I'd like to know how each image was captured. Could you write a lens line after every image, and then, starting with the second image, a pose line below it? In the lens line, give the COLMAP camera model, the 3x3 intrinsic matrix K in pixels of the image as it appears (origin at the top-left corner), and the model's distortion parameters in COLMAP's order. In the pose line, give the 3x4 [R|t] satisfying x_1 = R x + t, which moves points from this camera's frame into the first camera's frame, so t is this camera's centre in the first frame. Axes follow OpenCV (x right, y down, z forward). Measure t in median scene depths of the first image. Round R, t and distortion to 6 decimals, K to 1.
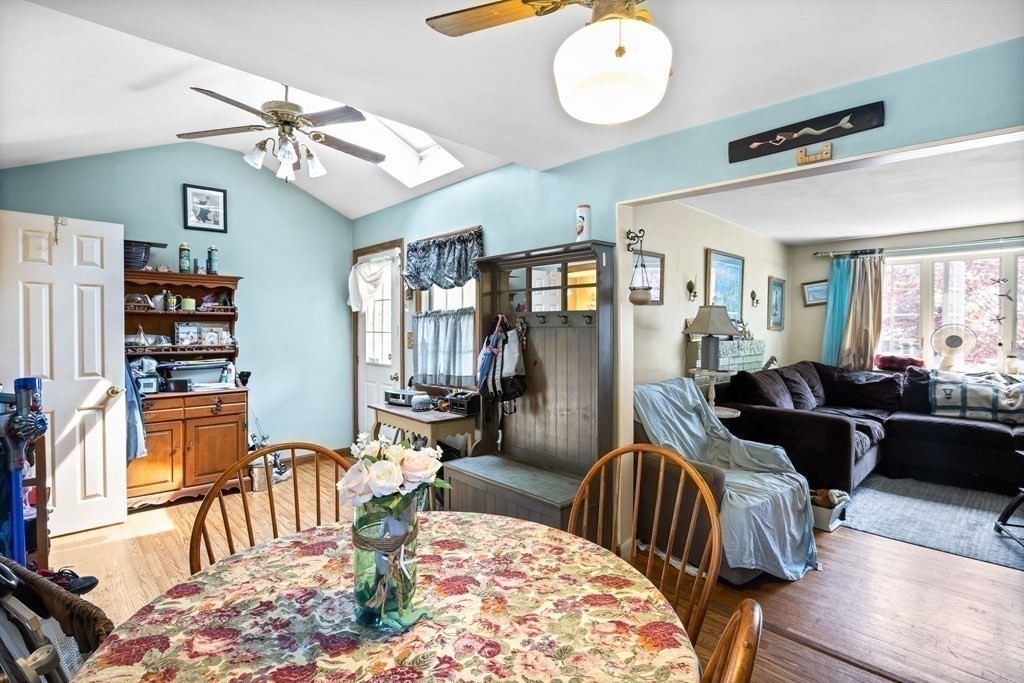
lens RADIAL K [[488.3, 0, 513.0], [0, 488.3, 341.7], [0, 0, 1]] dist [-0.002615, -0.000601]
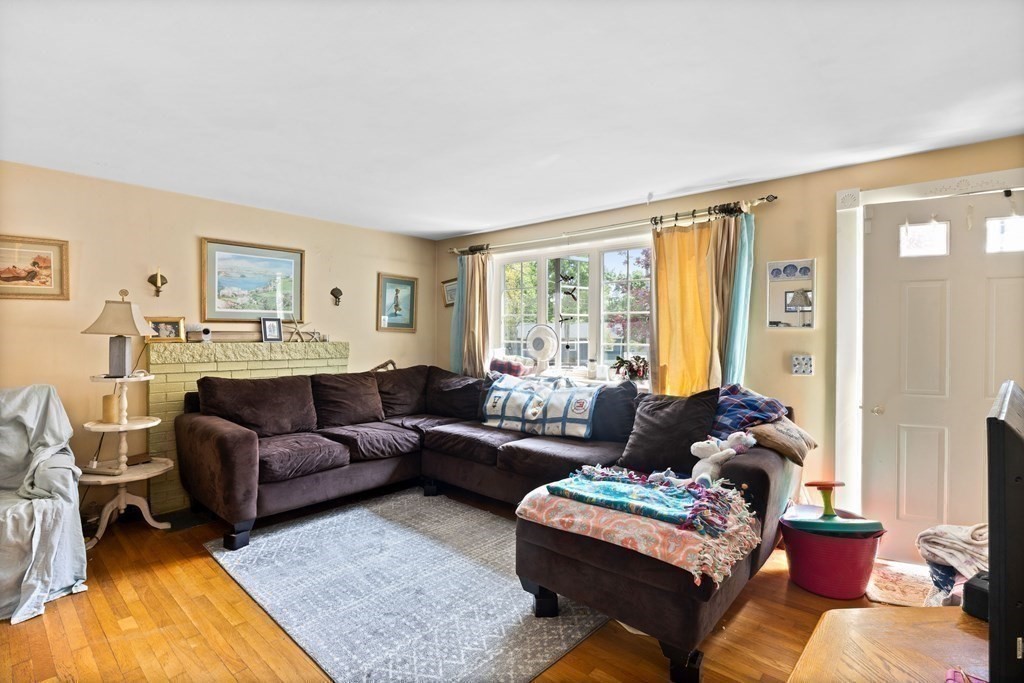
lens RADIAL K [[488.3, 0, 510.8], [0, 488.3, 337.9], [0, 0, 1]] dist [-0.002615, -0.000601]
pose [[0.997433, -0.001225, 0.071597, 0.731370], [0.002219, 0.999902, -0.013796, 0.000084], [-0.071573, 0.013919, 0.997338, 0.073499]]
